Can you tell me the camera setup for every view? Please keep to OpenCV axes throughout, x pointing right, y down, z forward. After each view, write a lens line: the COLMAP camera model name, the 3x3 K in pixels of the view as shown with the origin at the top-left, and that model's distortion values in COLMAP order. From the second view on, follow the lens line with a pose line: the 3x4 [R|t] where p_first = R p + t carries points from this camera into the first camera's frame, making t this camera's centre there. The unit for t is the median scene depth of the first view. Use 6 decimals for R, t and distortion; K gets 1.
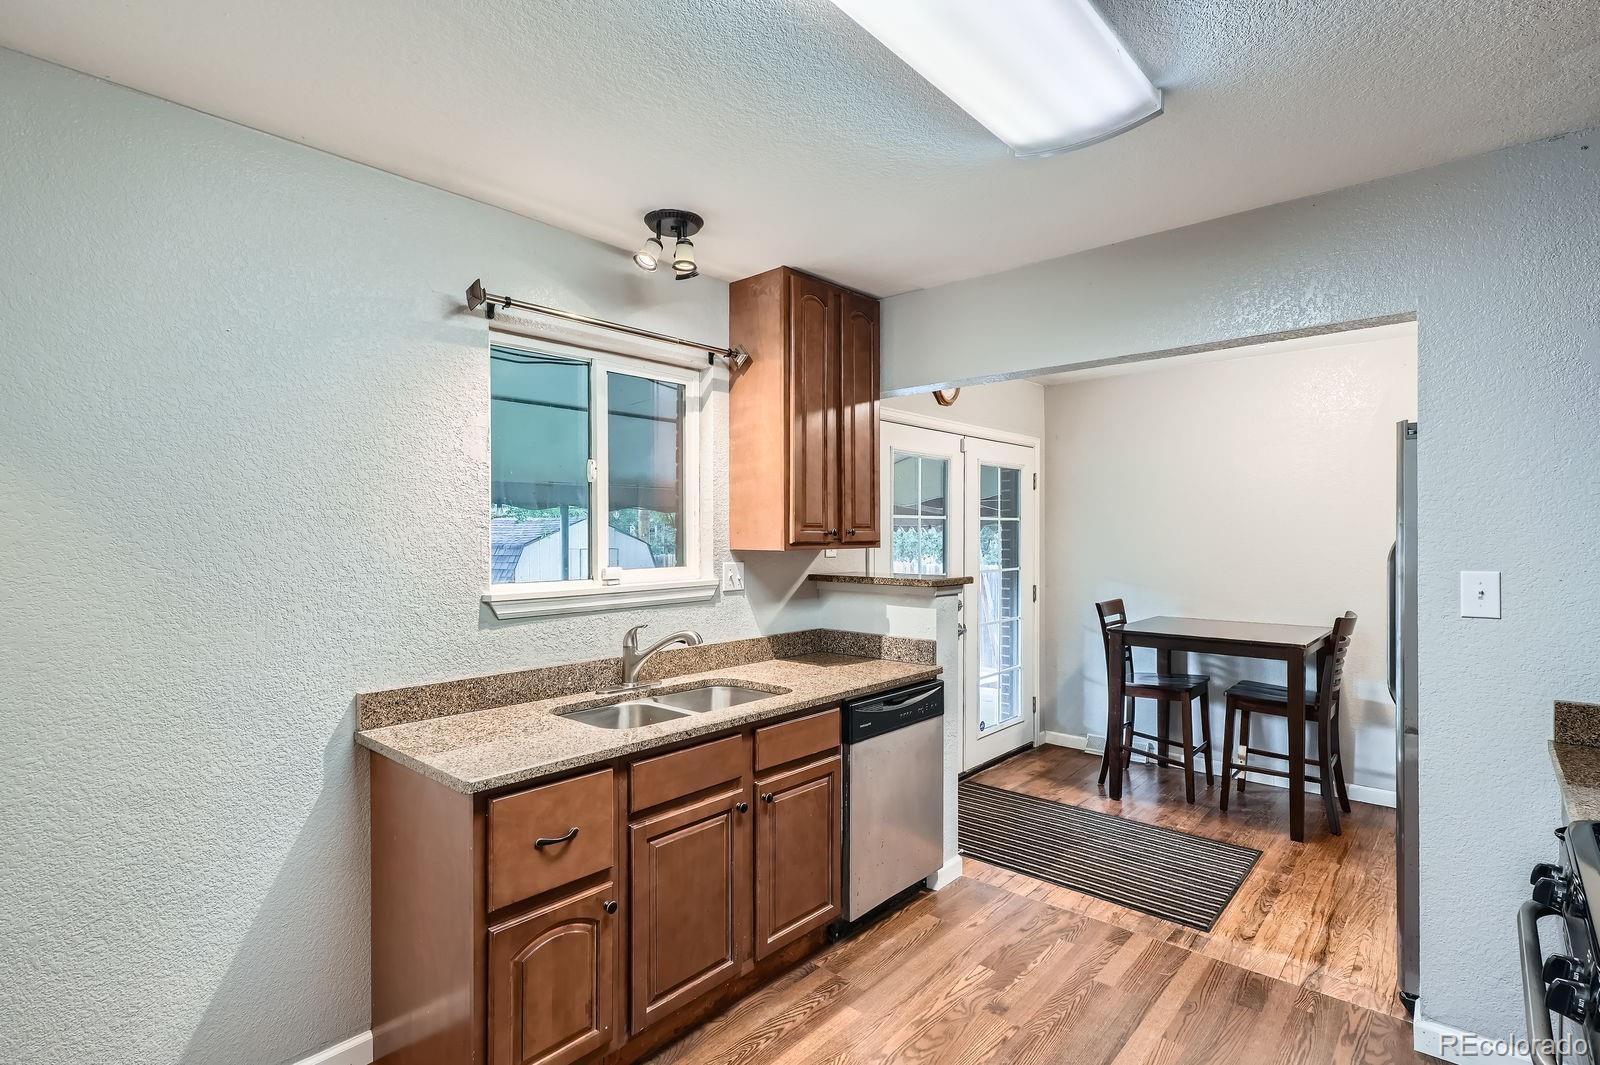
lens RADIAL K [[785.5, 0, 800.5], [0, 785.5, 541.4], [0, 0, 1]] dist [-0.002262, 0.000755]
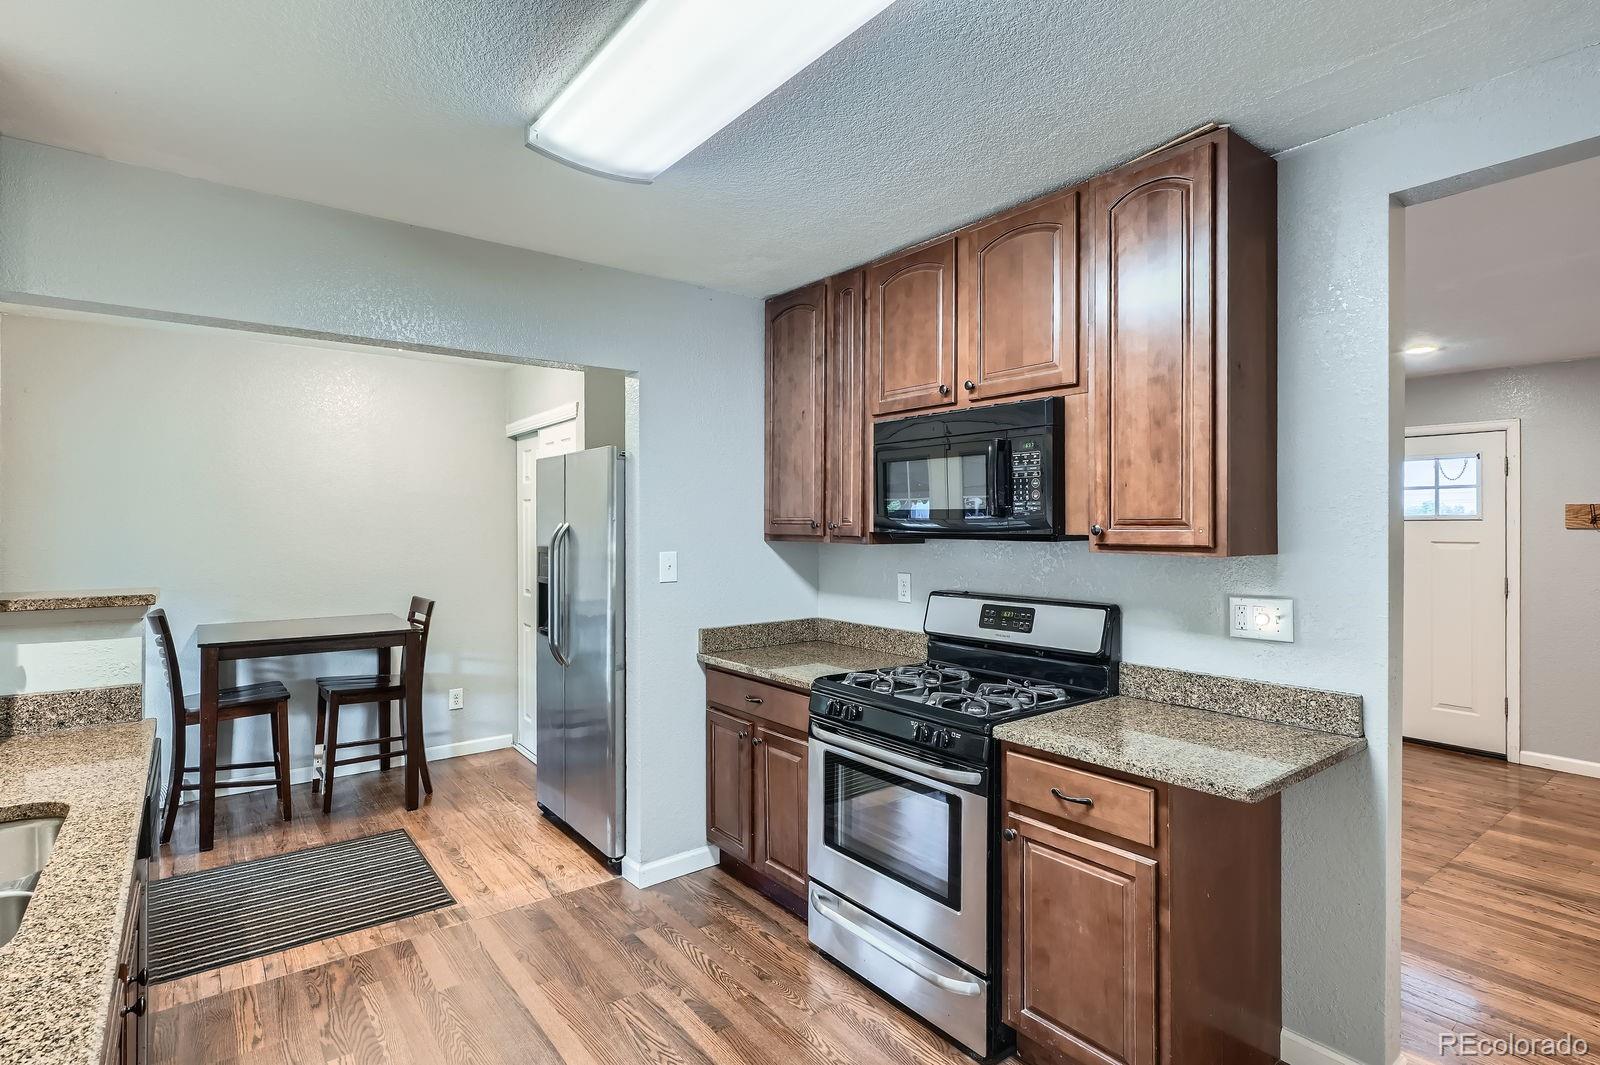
lens RADIAL K [[785.5, 0, 803.9], [0, 785.5, 526.7], [0, 0, 1]] dist [-0.002262, 0.000755]
pose [[0.175330, 0.003780, 0.984502, -0.283443], [0.009931, 0.999935, -0.005608, -0.000351], [-0.984460, 0.010760, 0.175282, 0.220028]]
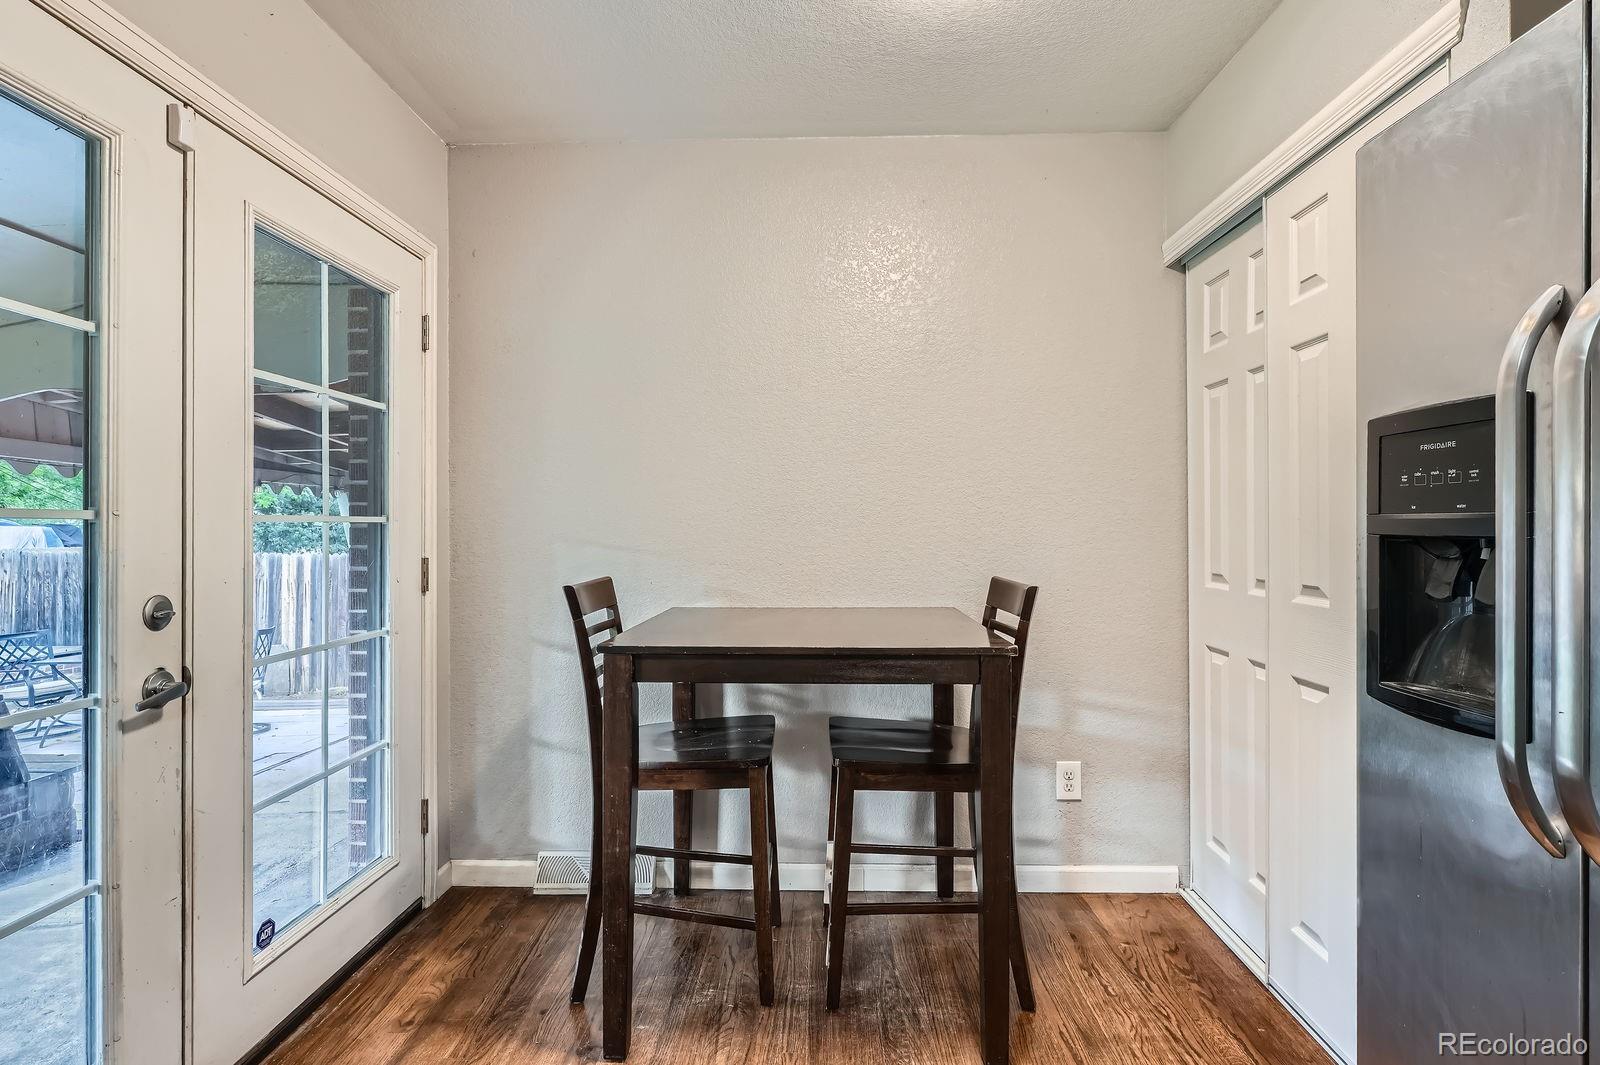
lens RADIAL K [[785.5, 0, 791.9], [0, 785.5, 531.7], [0, 0, 1]] dist [-0.002262, 0.000755]
pose [[0.770634, 0.002242, 0.637274, 0.195461], [0.005964, 0.999925, -0.010731, 0.053568], [-0.637250, 0.012071, 0.770563, 0.582209]]
